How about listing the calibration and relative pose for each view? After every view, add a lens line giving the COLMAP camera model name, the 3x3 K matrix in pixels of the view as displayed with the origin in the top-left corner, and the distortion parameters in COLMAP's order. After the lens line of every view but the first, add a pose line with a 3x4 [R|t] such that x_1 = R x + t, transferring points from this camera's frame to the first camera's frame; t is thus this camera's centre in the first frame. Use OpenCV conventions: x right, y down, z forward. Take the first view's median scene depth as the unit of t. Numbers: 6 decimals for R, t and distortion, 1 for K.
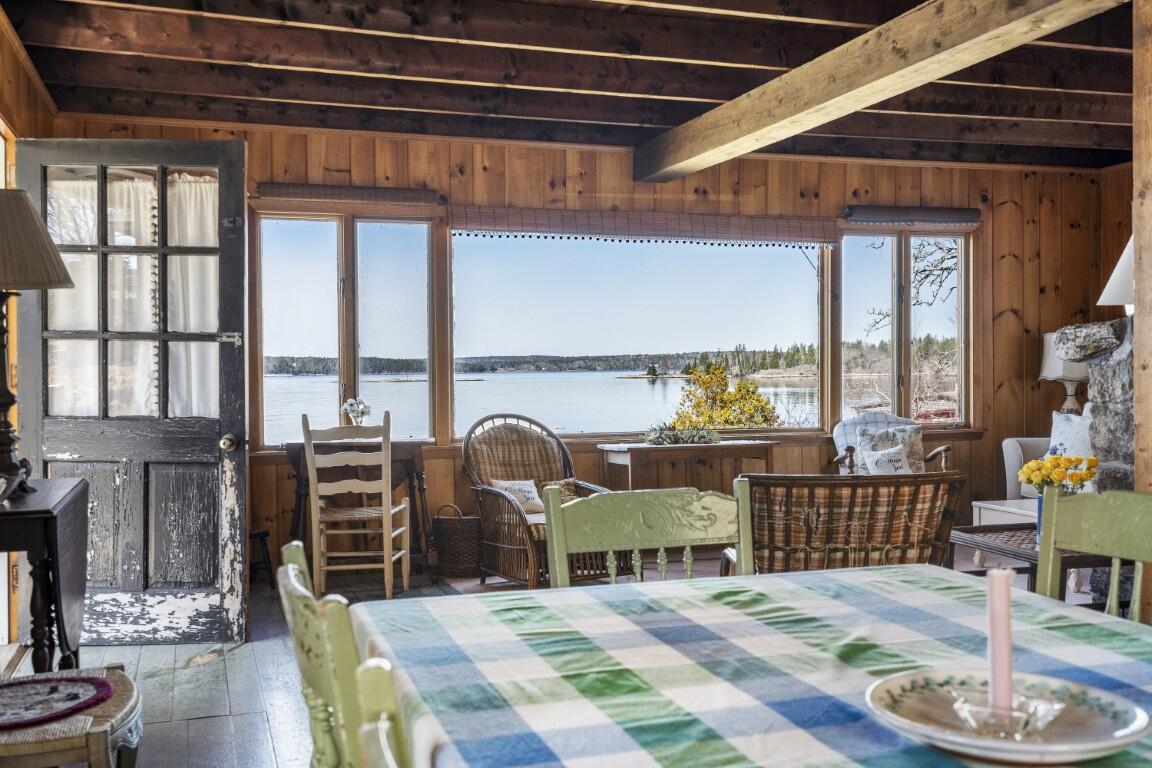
lens RADIAL K [[1122.6, 0, 577.4], [0, 1122.6, 384.1], [0, 0, 1]] dist [0.019227, 0.000000]
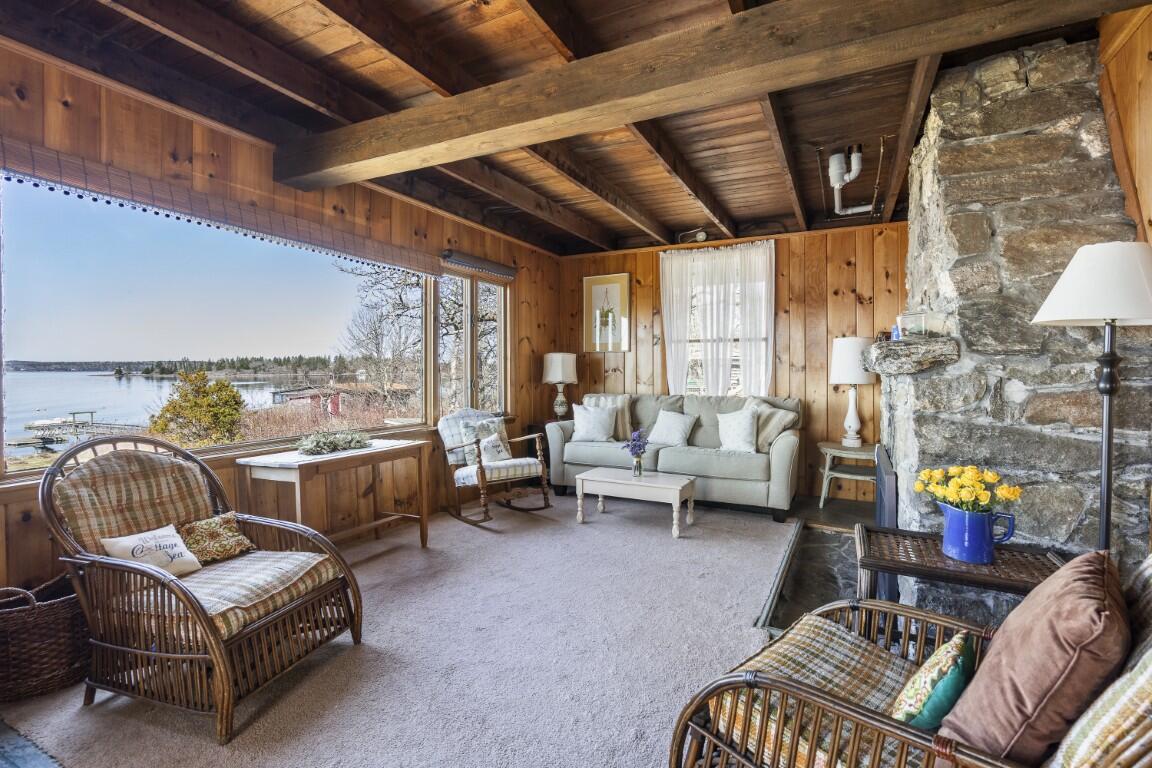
lens RADIAL K [[525.9, 0, 575.3], [0, 525.9, 378.5], [0, 0, 1]] dist [-0.002375, 0.001665]
pose [[0.709737, -0.000859, 0.704466, -0.092010], [0.002111, 0.999997, -0.000907, -0.010770], [-0.704463, 0.002131, 0.709737, 0.542078]]
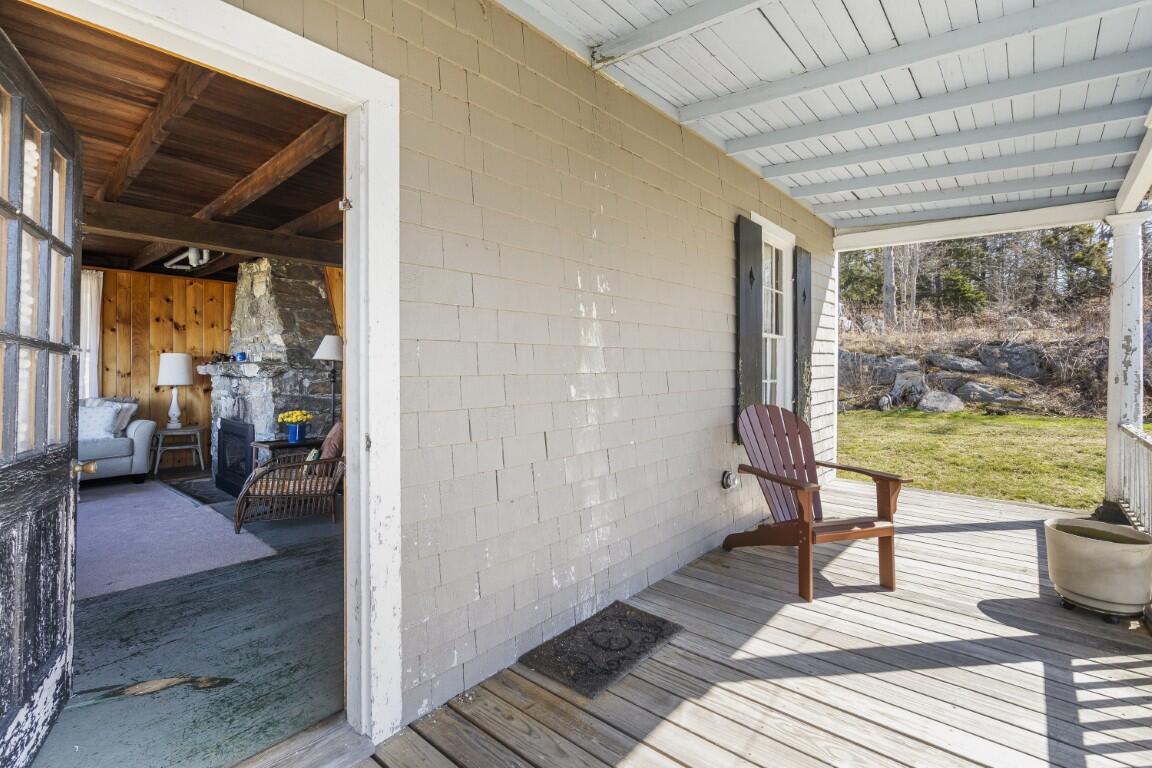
lens RADIAL K [[525.9, 0, 587.3], [0, 525.9, 360.2], [0, 0, 1]] dist [-0.002375, 0.001665]
pose [[-0.519866, 0.031522, 0.853666, -0.641715], [0.024499, 0.999458, -0.021986, -0.009694], [-0.853896, 0.009485, -0.520357, 0.630661]]
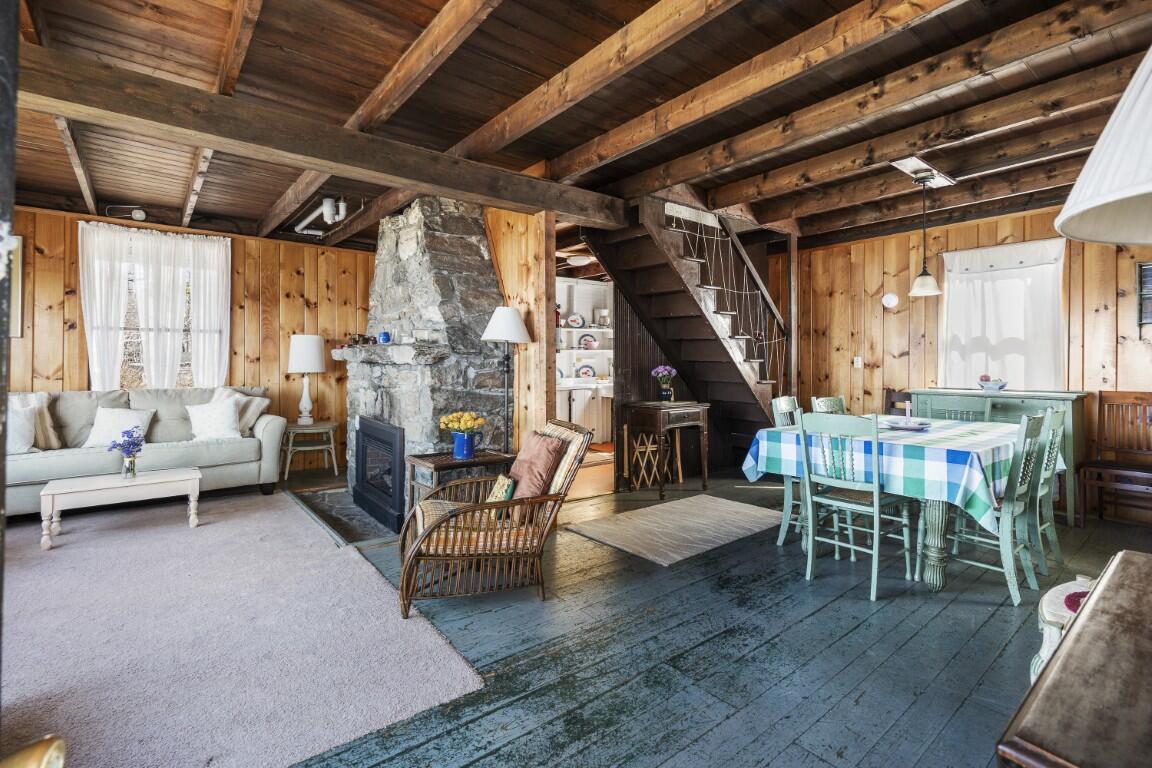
lens RADIAL K [[525.9, 0, 582.0], [0, 525.9, 354.9], [0, 0, 1]] dist [-0.002375, 0.001665]
pose [[-0.364937, 0.019862, 0.930820, -0.305985], [0.015217, 0.999766, -0.015367, -0.012572], [-0.930908, 0.008557, -0.365154, 0.679493]]
